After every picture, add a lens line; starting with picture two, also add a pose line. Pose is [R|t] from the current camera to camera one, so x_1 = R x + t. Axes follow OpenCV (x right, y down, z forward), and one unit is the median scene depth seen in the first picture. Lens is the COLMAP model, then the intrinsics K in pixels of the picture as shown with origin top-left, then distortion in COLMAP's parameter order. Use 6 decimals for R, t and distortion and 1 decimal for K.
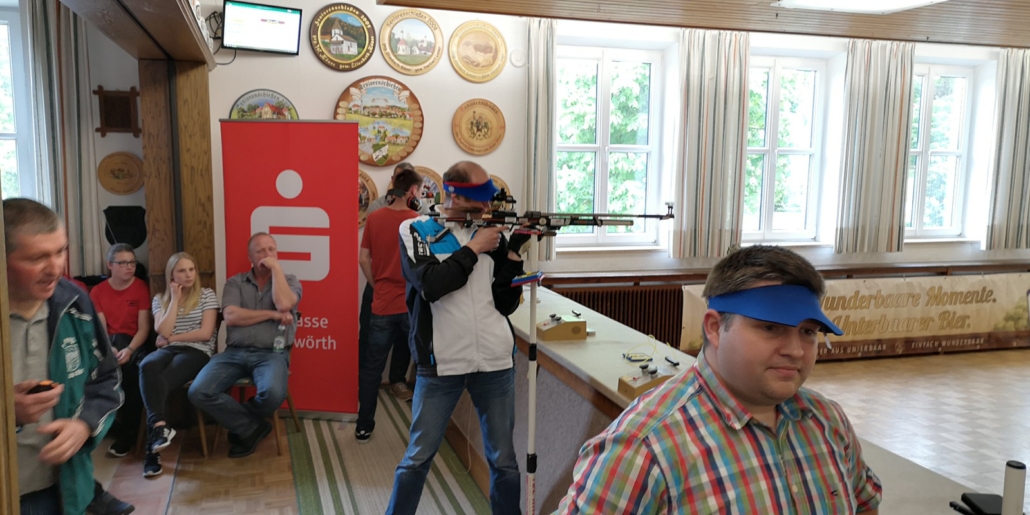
lens RADIAL K [[801.3, 0, 521.0], [0, 801.3, 252.2], [0, 0, 1]] dist [0.042237, -0.002389]
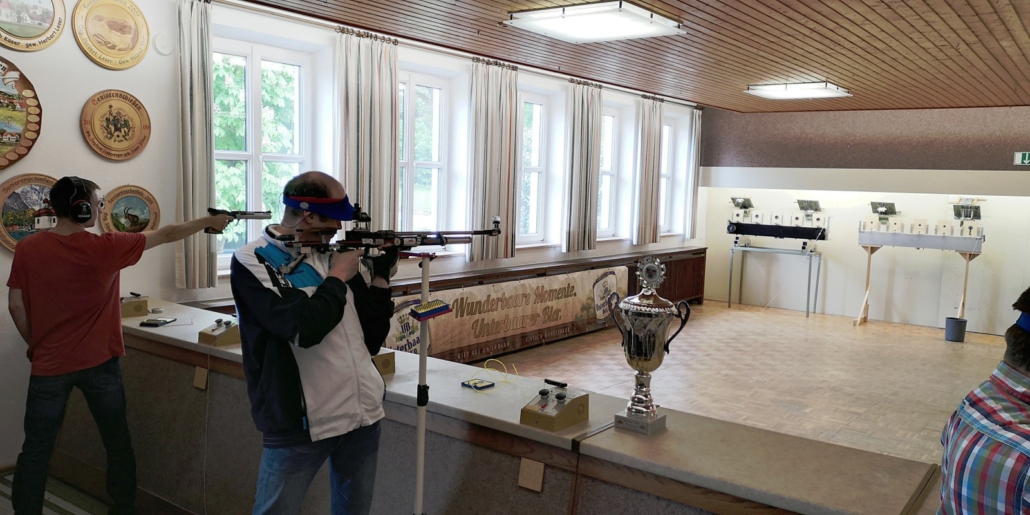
lens RADIAL K [[797.3, 0, 515.0], [0, 797.3, 257.5], [0, 0, 1]] dist [0.069128, -0.047389]
pose [[0.814165, -0.047544, 0.578683, -0.203412], [0.051726, 0.998618, 0.009271, -0.012579], [-0.578325, 0.022384, 0.815500, 0.122673]]
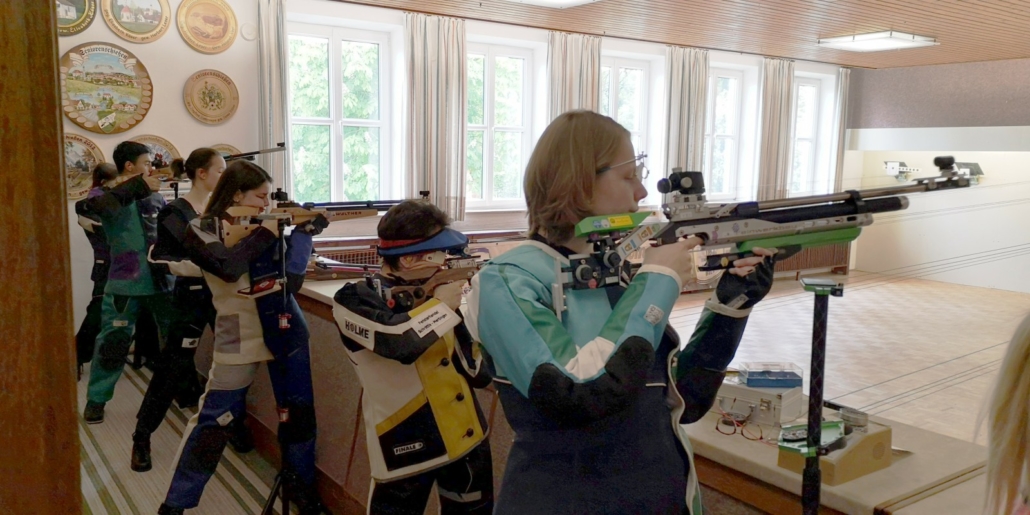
lens RADIAL K [[804.6, 0, 510.7], [0, 804.6, 258.7], [0, 0, 1]] dist [0.049529, -0.053783]
pose [[0.953525, -0.037806, 0.298933, -0.005406], [0.032444, 0.999212, 0.022882, 0.039057], [-0.299563, -0.012120, 0.954000, -0.105746]]
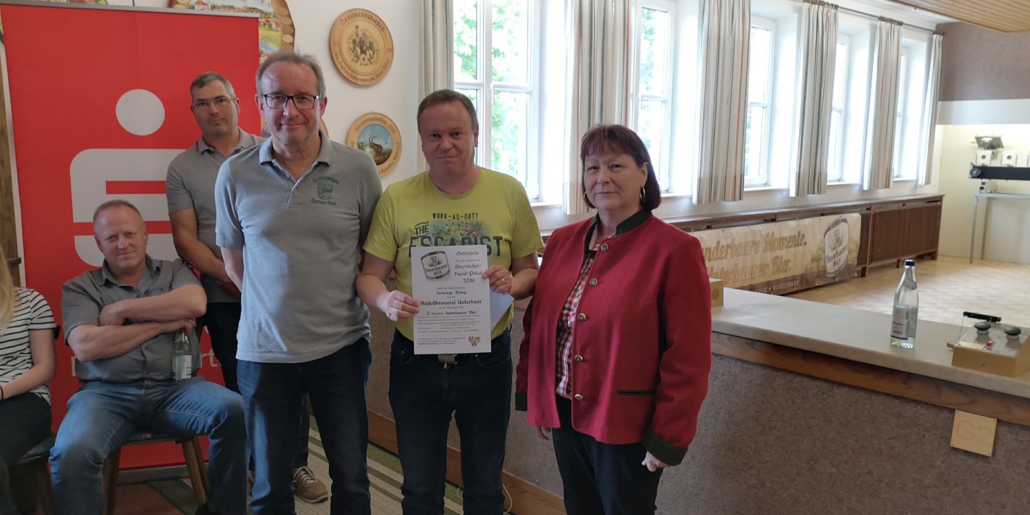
lens RADIAL K [[805.2, 0, 521.9], [0, 805.2, 255.8], [0, 0, 1]] dist [0.039434, -0.001588]
pose [[0.902484, -0.066951, 0.425487, -0.254073], [0.054259, 0.997648, 0.041895, 0.013814], [-0.427291, -0.014723, 0.903994, 0.255314]]
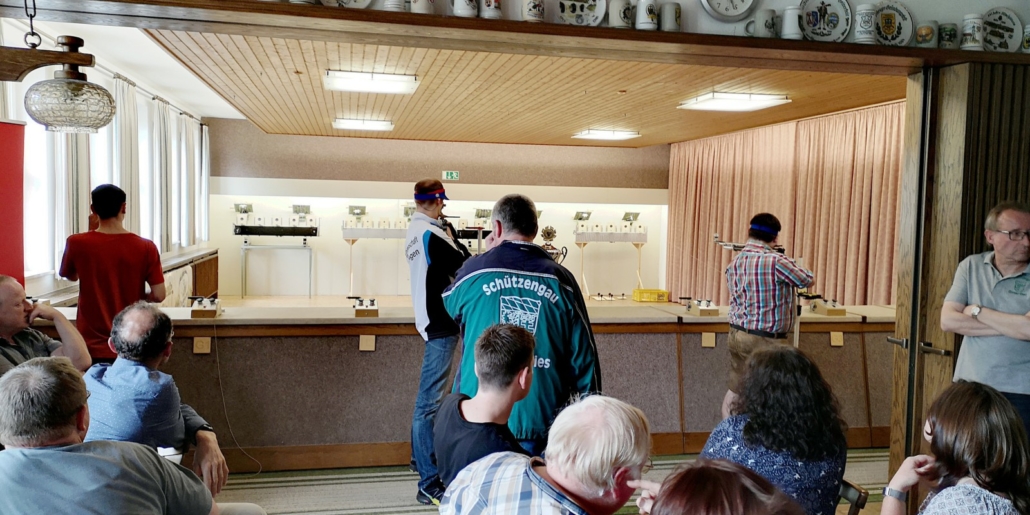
lens RADIAL K [[804.6, 0, 510.7], [0, 804.6, 258.7], [0, 0, 1]] dist [0.049529, -0.053783]
pose [[0.122575, -0.077758, 0.989408, -0.792190], [0.099420, 0.992873, 0.065713, -0.032560], [-0.987467, 0.090312, 0.129433, 0.369056]]
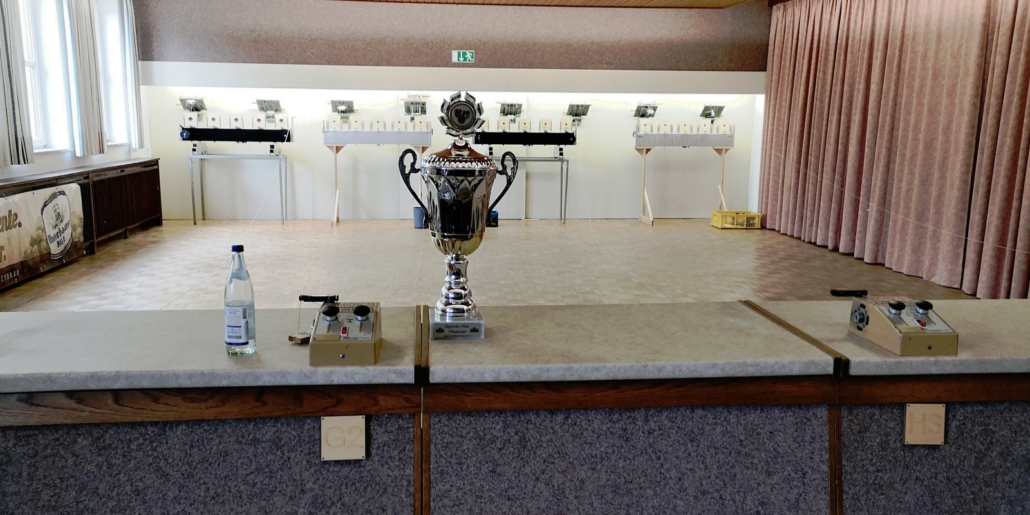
lens RADIAL K [[804.6, 0, 510.7], [0, 804.6, 258.7], [0, 0, 1]] dist [0.049529, -0.053783]
pose [[0.216874, -0.188469, 0.957834, -0.194369], [0.110669, 0.979607, 0.167695, 0.008289], [-0.969906, 0.069634, 0.233309, 0.351773]]
